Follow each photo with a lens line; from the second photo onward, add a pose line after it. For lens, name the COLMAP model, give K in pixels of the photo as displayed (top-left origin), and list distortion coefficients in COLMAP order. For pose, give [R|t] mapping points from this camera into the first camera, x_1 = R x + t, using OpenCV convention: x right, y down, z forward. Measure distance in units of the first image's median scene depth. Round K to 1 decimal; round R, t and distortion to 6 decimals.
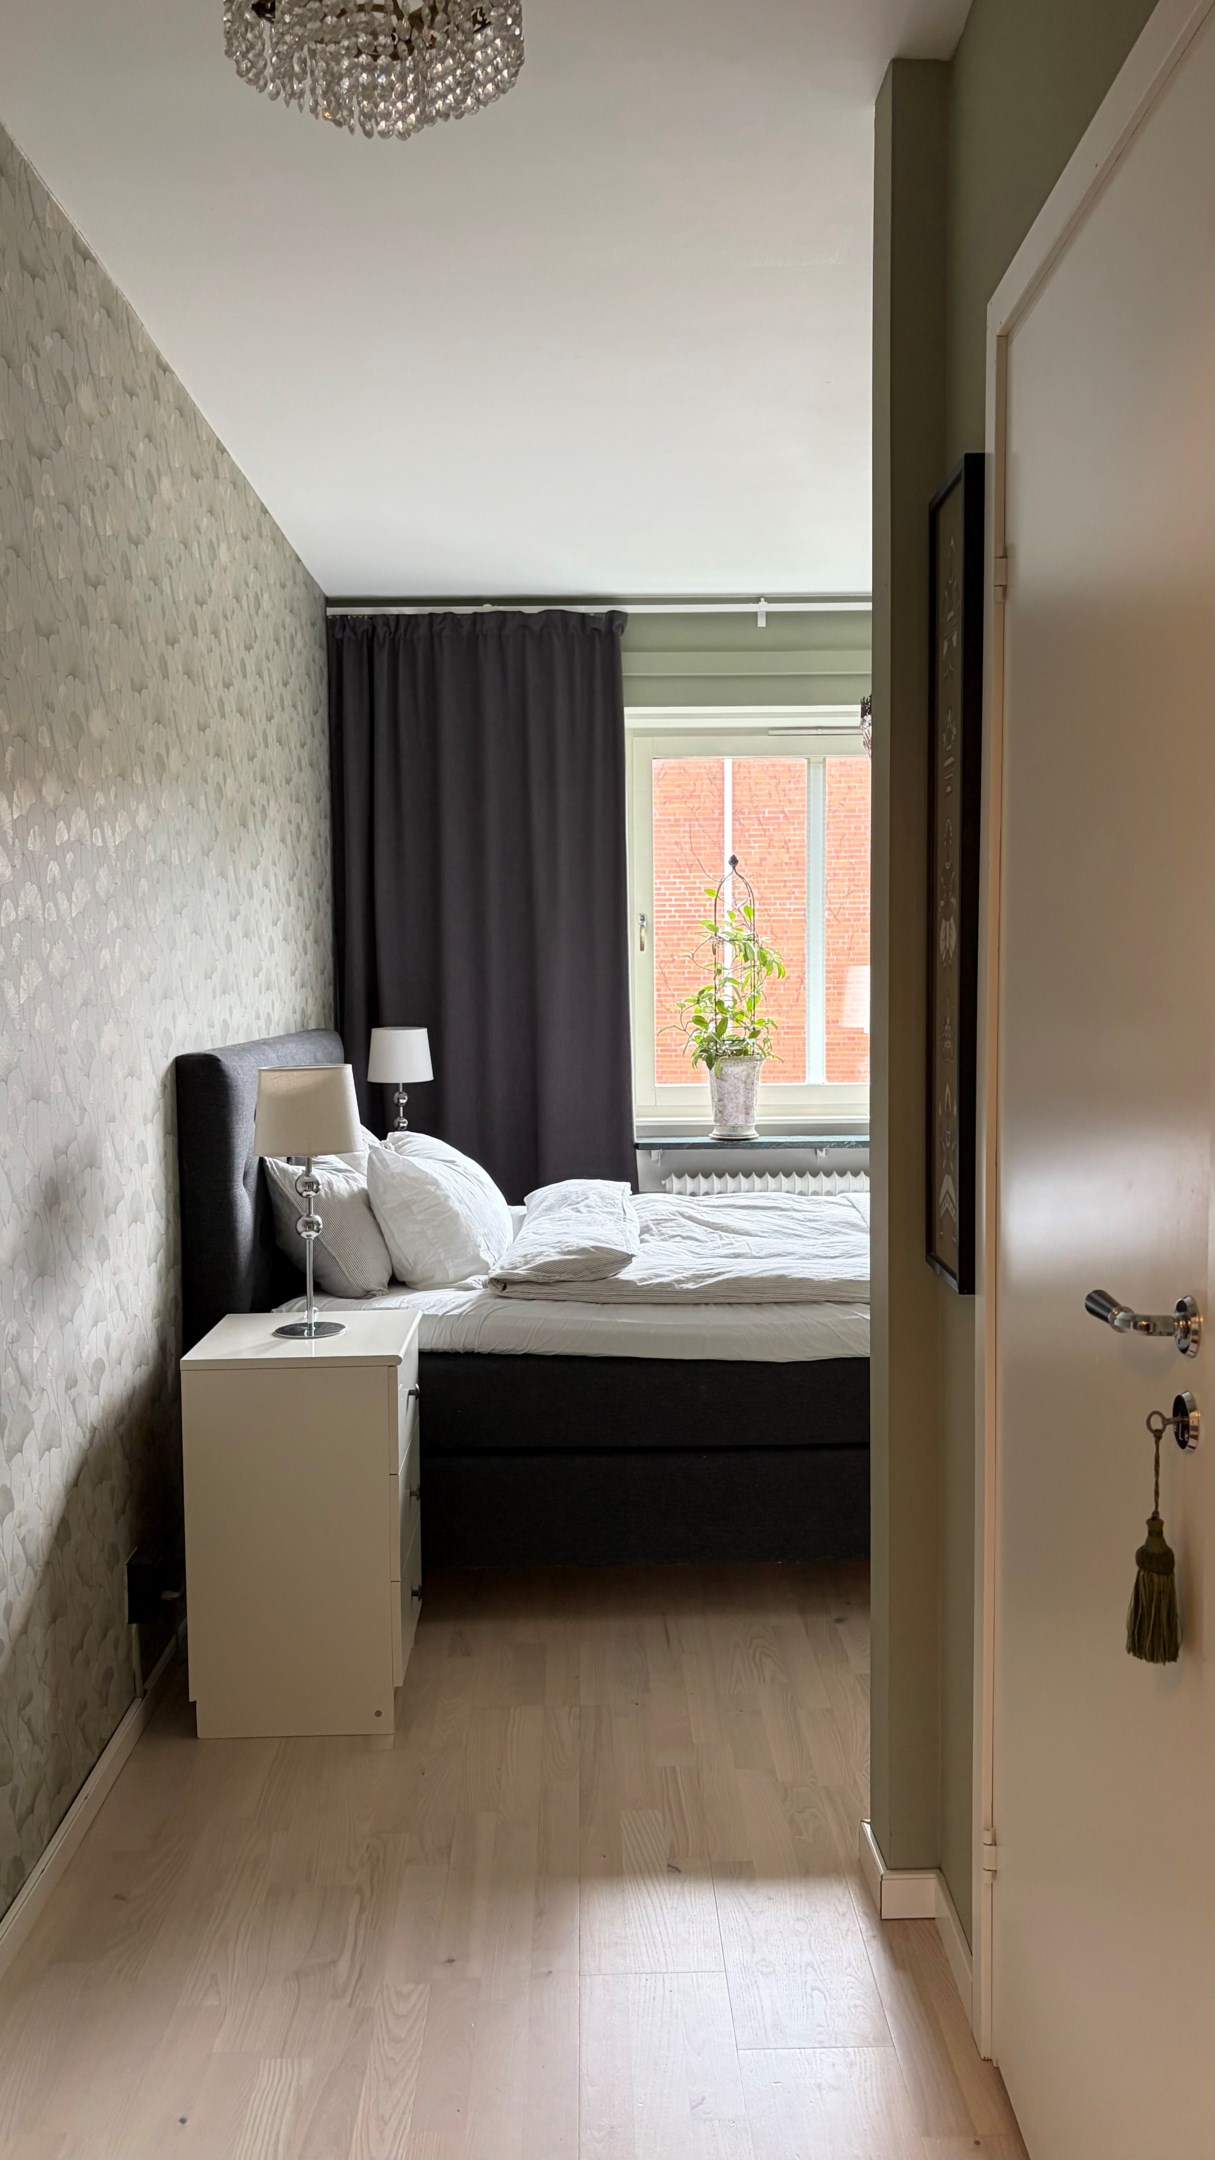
lens RADIAL K [[1644.3, 0, 612.0], [0, 1644.3, 1078.2], [0, 0, 1]] dist [0.050383, -0.034374]
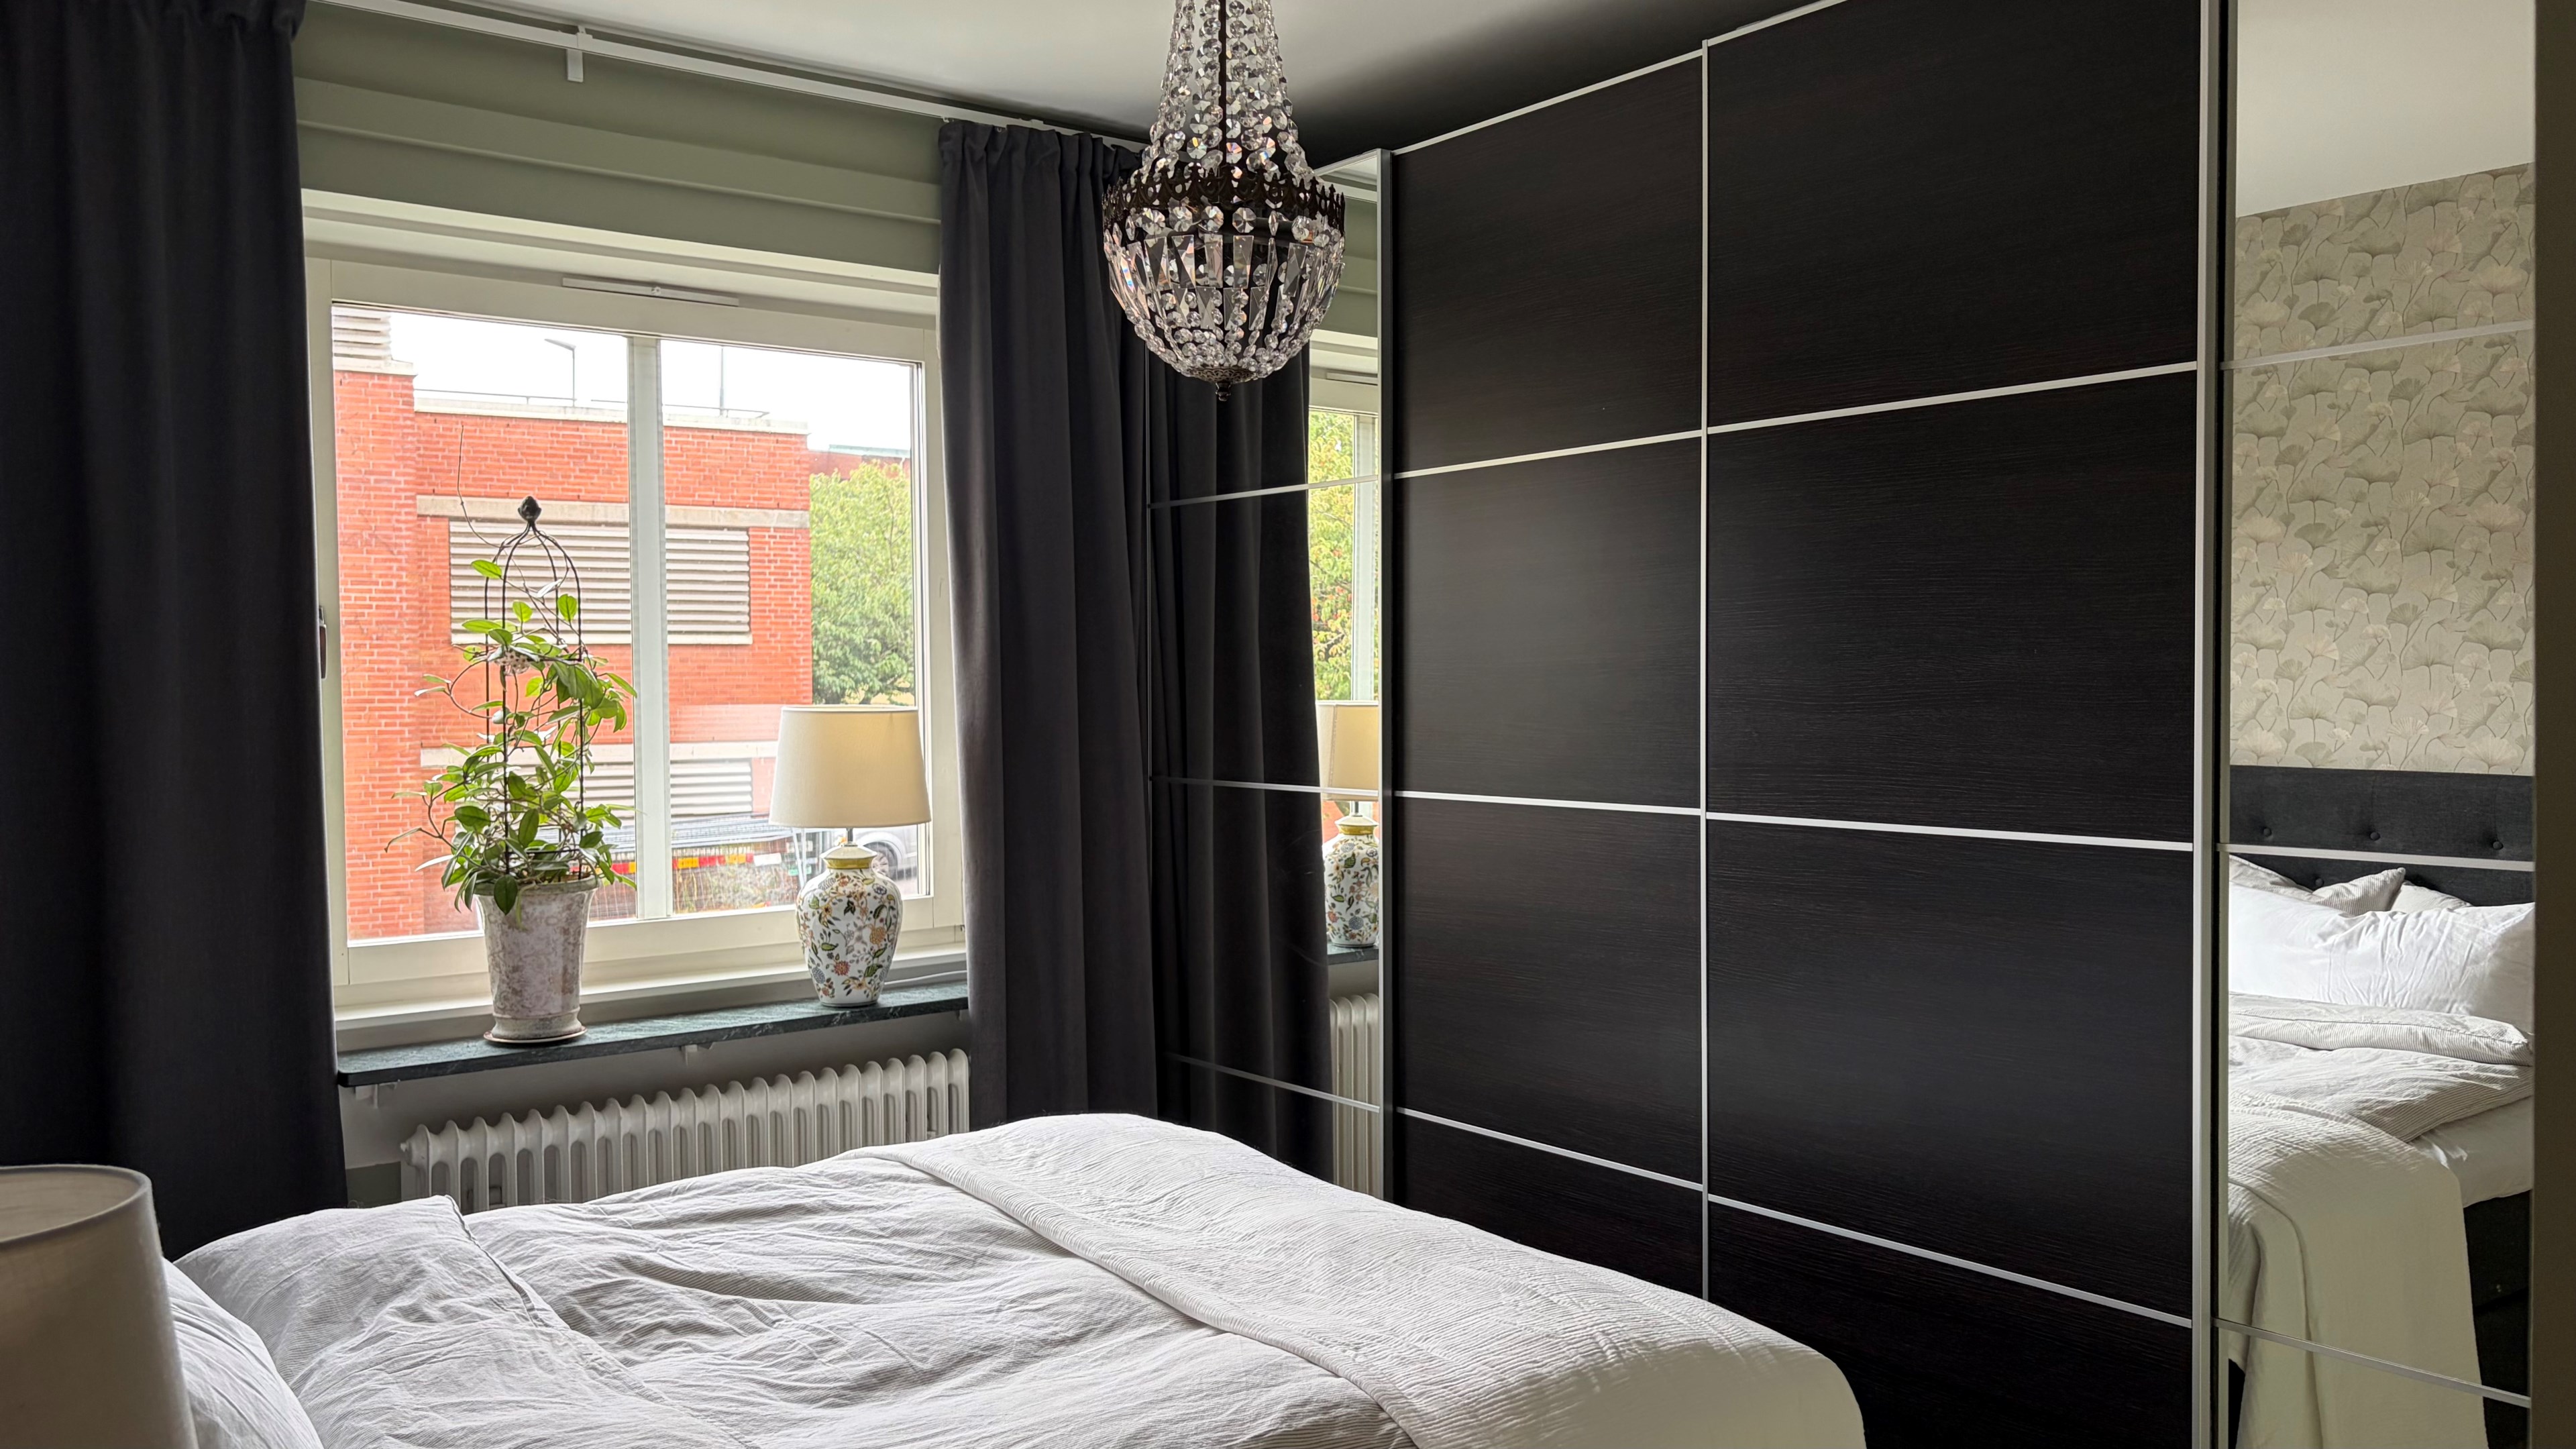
lens RADIAL K [[1961.0, 0, 1280.3], [0, 1961.0, 713.3], [0, 0, 1]] dist [0.050383, -0.034374]
pose [[0.803009, -0.011607, 0.595854, -0.110777], [0.041504, 0.998472, -0.036485, -0.034564], [-0.594520, 0.054028, 0.802264, 0.354696]]
